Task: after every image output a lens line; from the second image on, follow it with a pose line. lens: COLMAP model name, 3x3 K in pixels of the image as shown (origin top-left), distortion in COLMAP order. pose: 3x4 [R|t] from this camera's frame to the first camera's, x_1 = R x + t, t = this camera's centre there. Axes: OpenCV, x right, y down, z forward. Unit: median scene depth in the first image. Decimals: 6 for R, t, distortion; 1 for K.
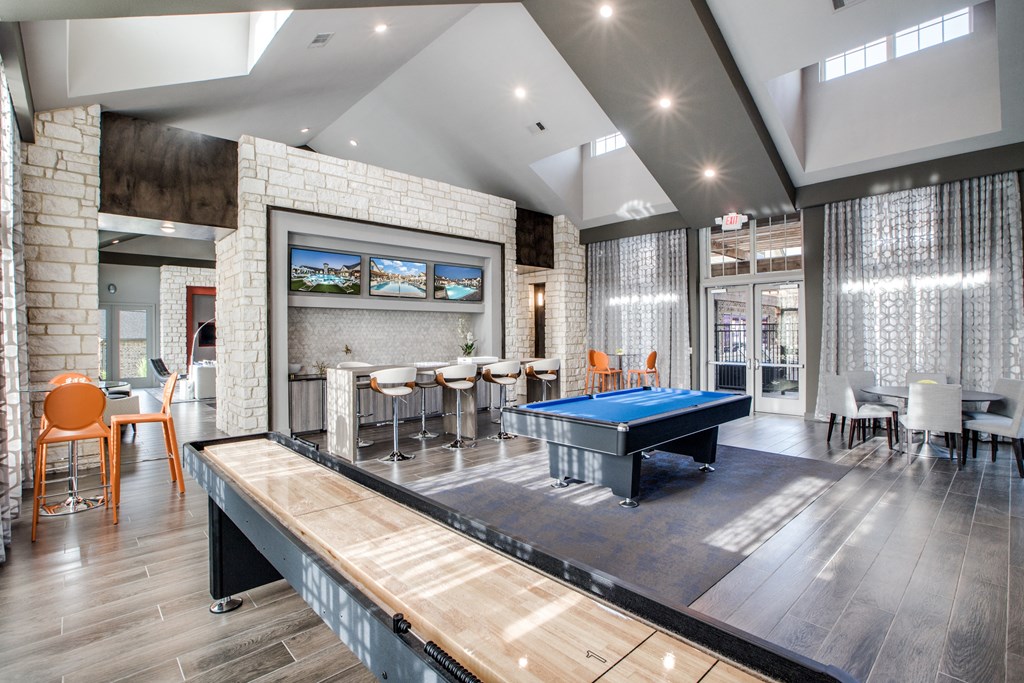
lens RADIAL K [[481.5, 0, 513.6], [0, 481.5, 331.6], [0, 0, 1]] dist [-0.030600, 0.020427]
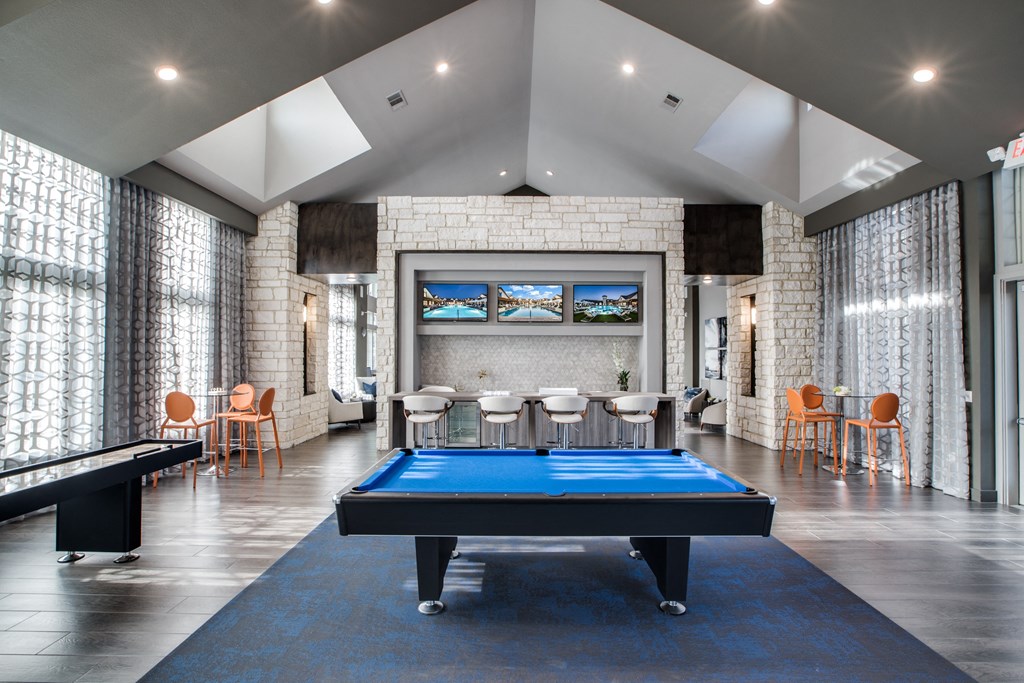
lens RADIAL K [[462.4, 0, 512.9], [0, 462.4, 343.7], [0, 0, 1]] dist [-0.045571, 0.017572]
pose [[0.735403, -0.007310, -0.677590, 0.362091], [-0.005038, 0.999855, -0.016255, -0.011724], [0.677611, 0.015368, 0.735260, 0.272947]]
